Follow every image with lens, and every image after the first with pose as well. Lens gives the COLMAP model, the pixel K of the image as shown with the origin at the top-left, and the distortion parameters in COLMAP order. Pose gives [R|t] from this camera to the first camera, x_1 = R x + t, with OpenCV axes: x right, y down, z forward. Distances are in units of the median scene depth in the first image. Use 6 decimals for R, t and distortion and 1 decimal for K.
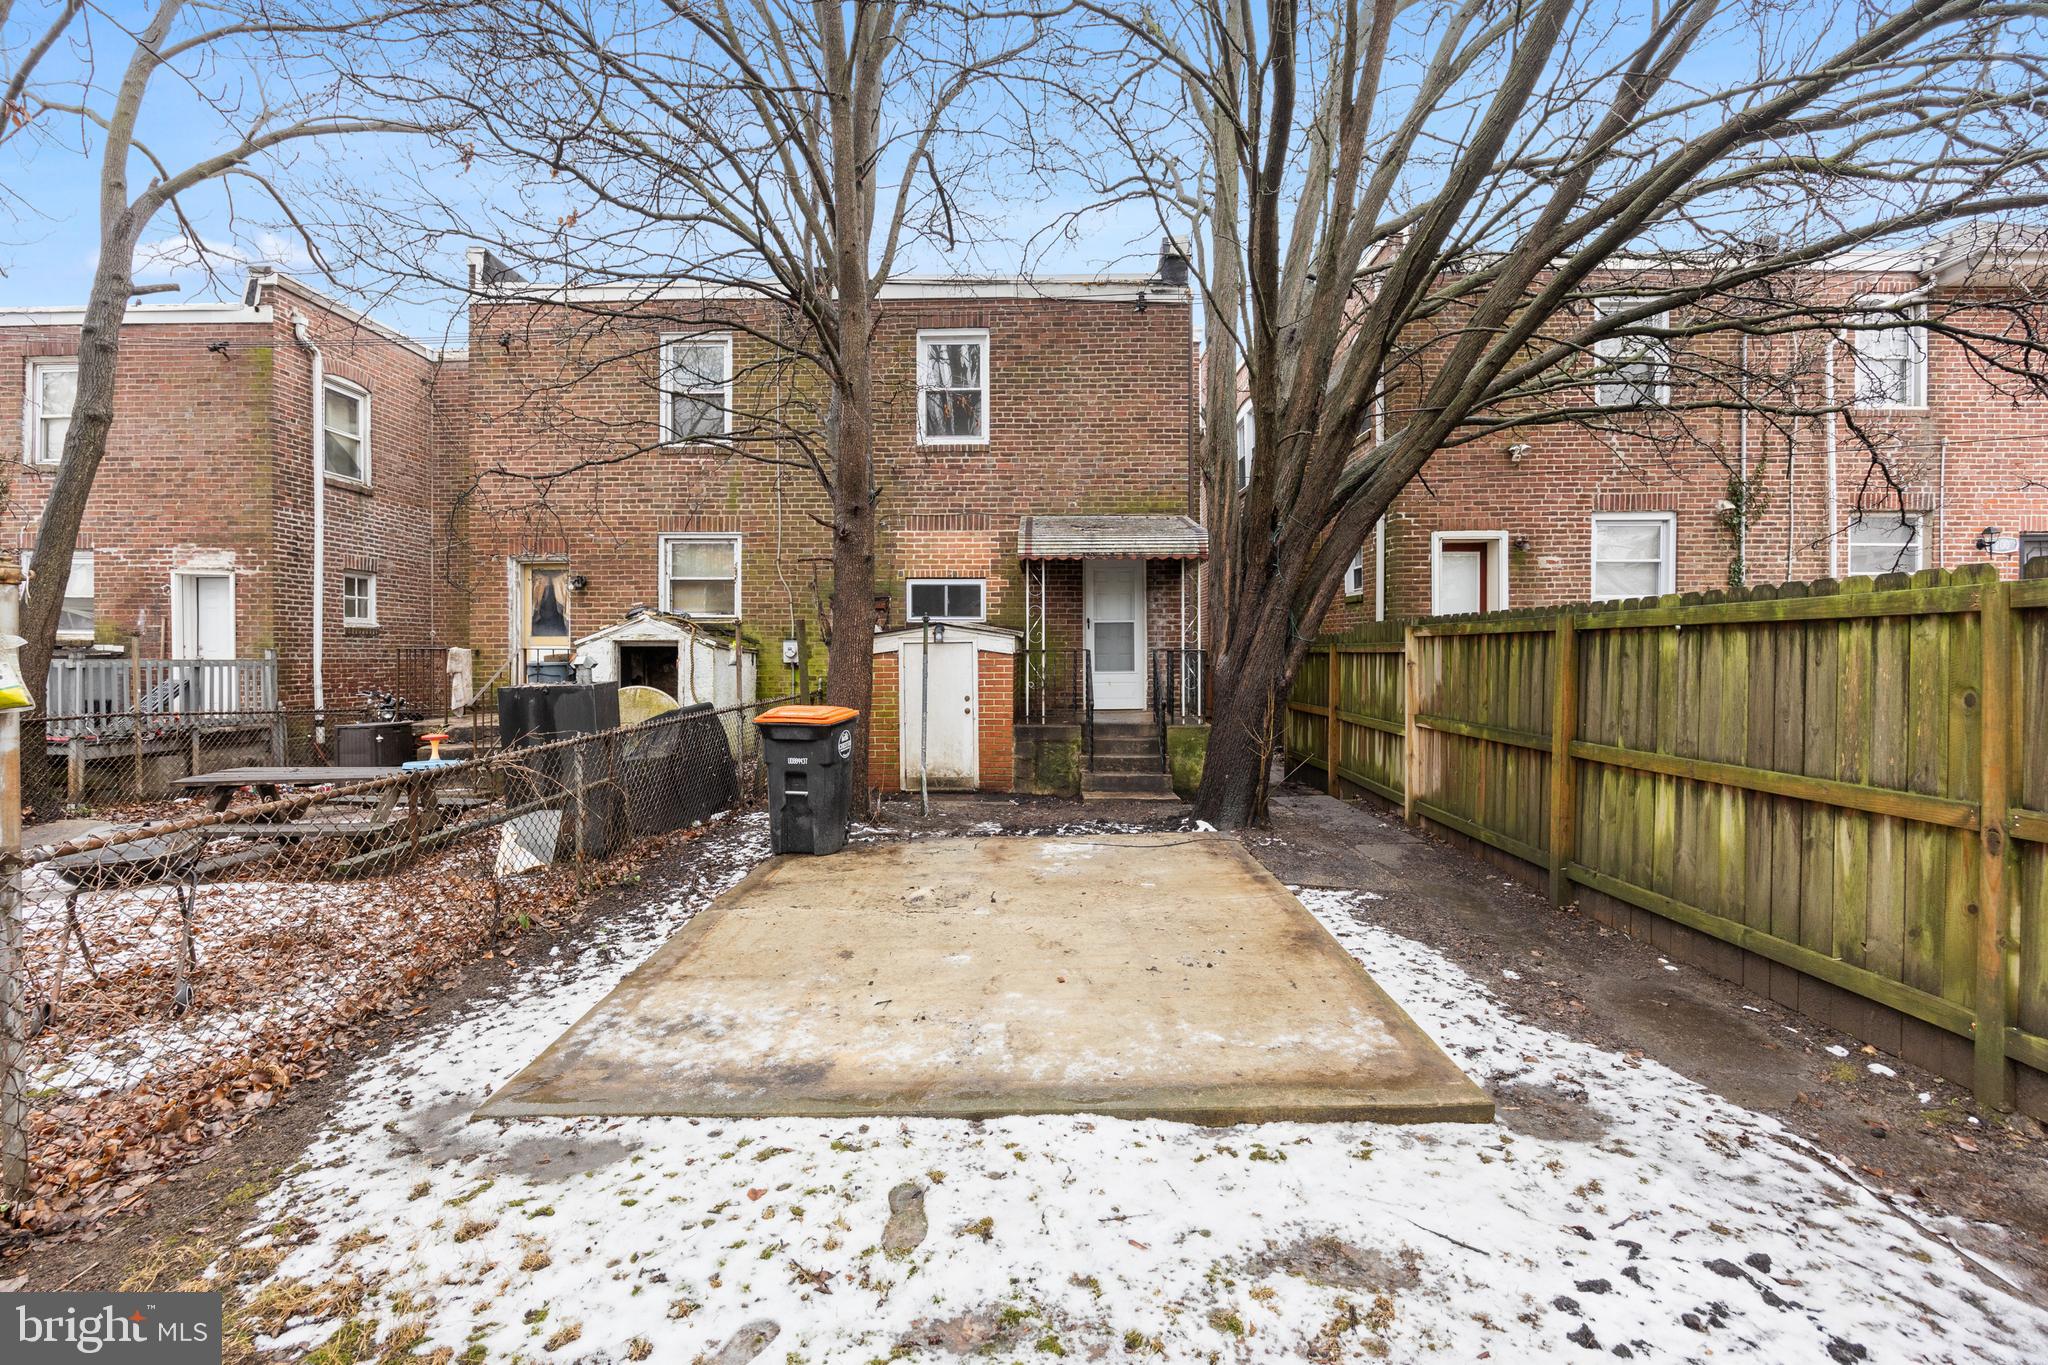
lens RADIAL K [[938.2, 0, 1027.3], [0, 938.2, 675.4], [0, 0, 1]] dist [0.004466, 0.000415]
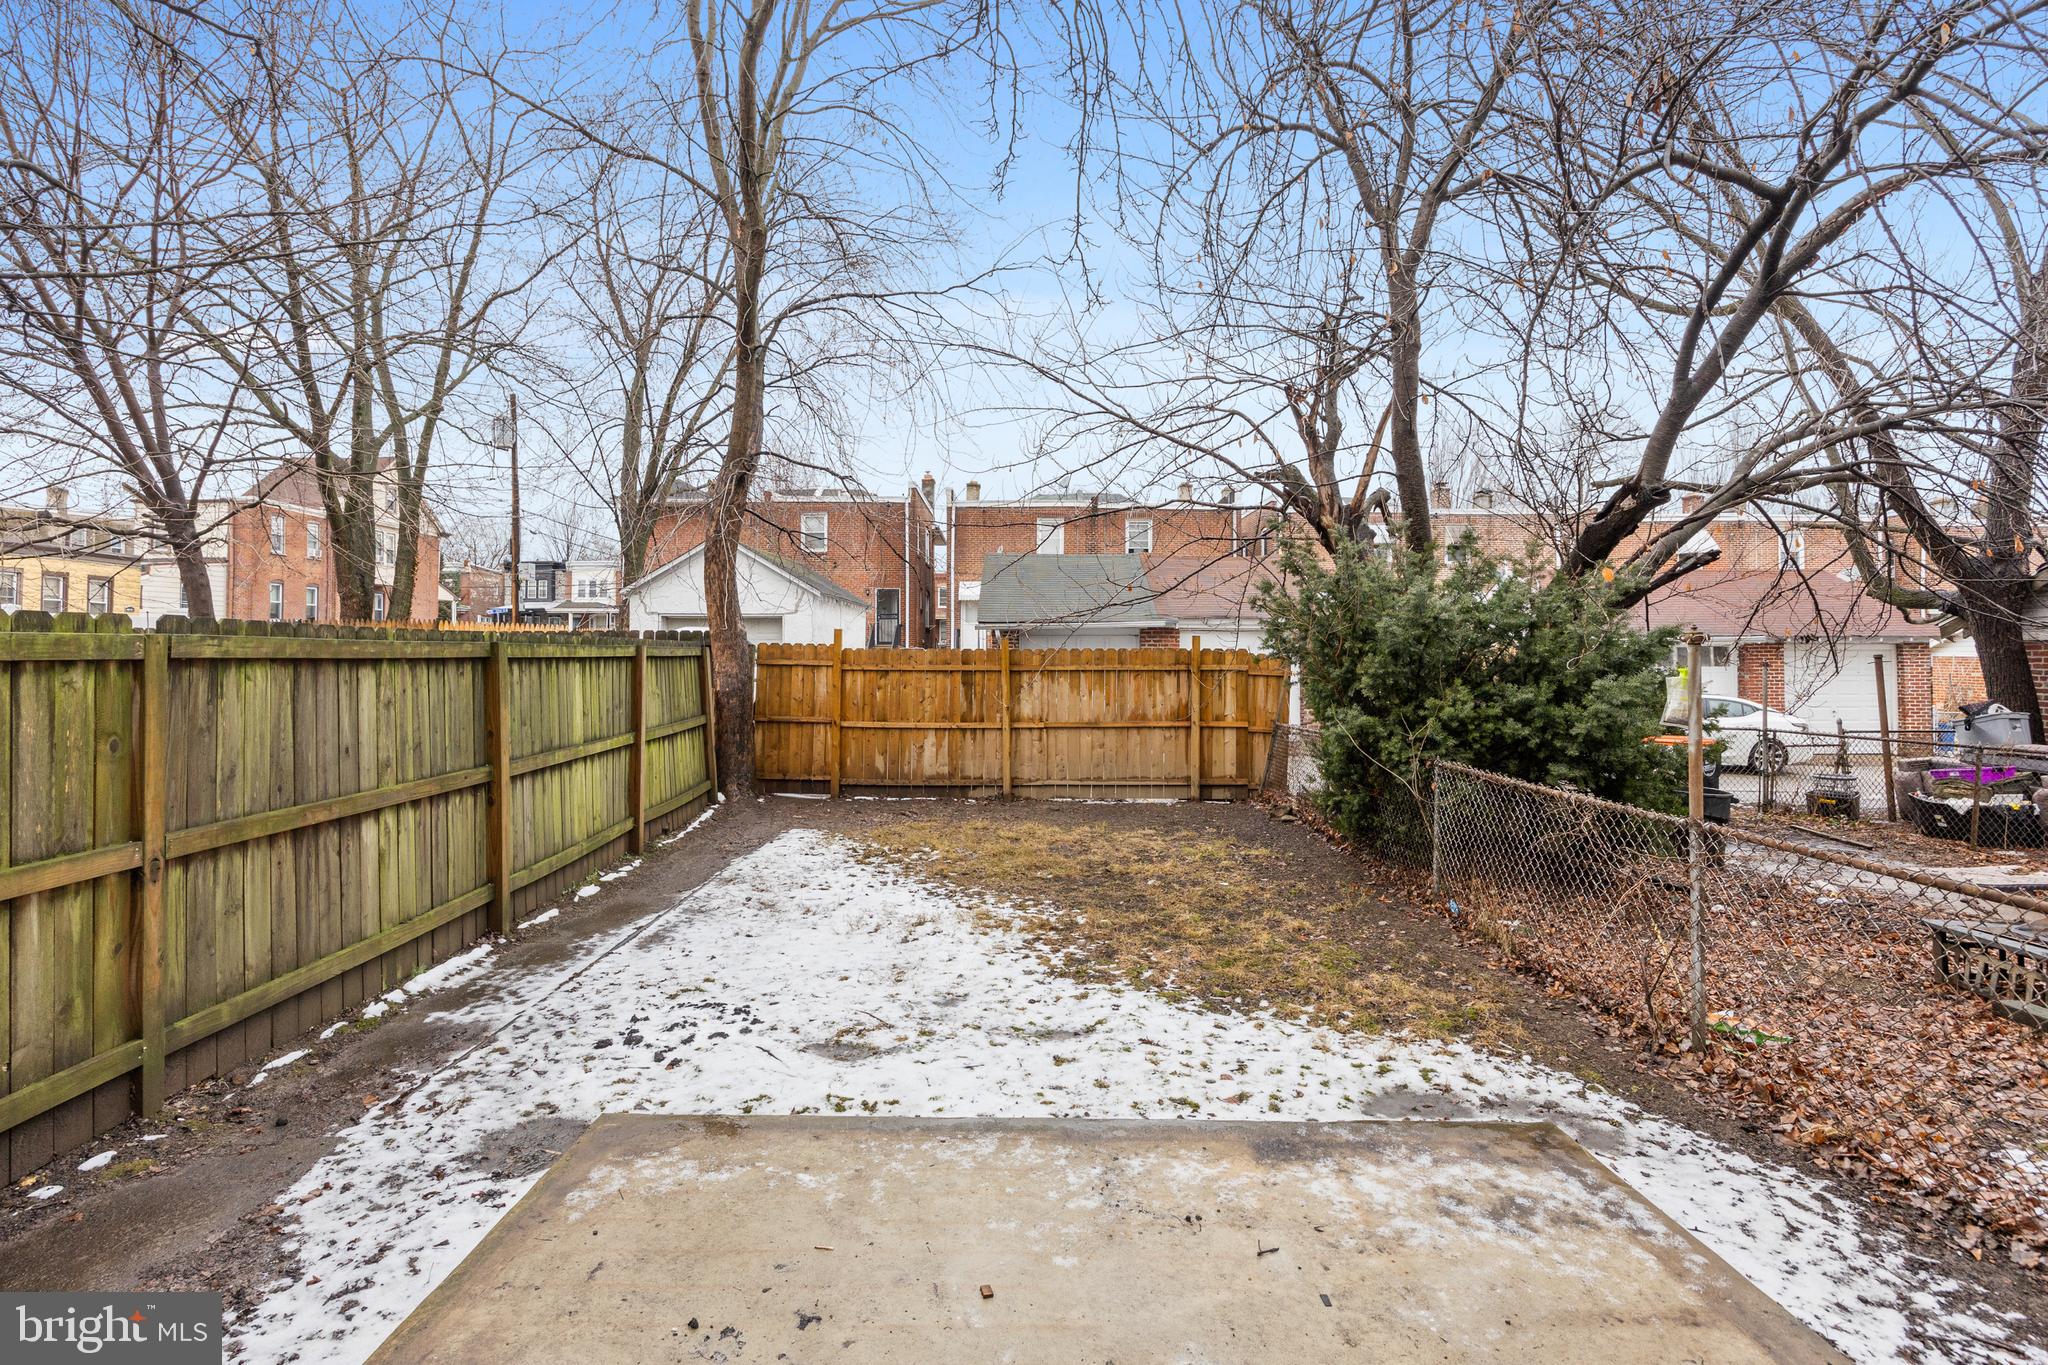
lens RADIAL K [[968.4, 0, 1021.8], [0, 968.4, 670.8], [0, 0, 1]] dist [0.000648, -0.000538]
pose [[-0.999914, 0.003757, -0.012540, 0.026015], [0.003248, 0.999180, 0.040363, -0.093179], [0.012682, 0.040319, -0.999106, 2.015728]]
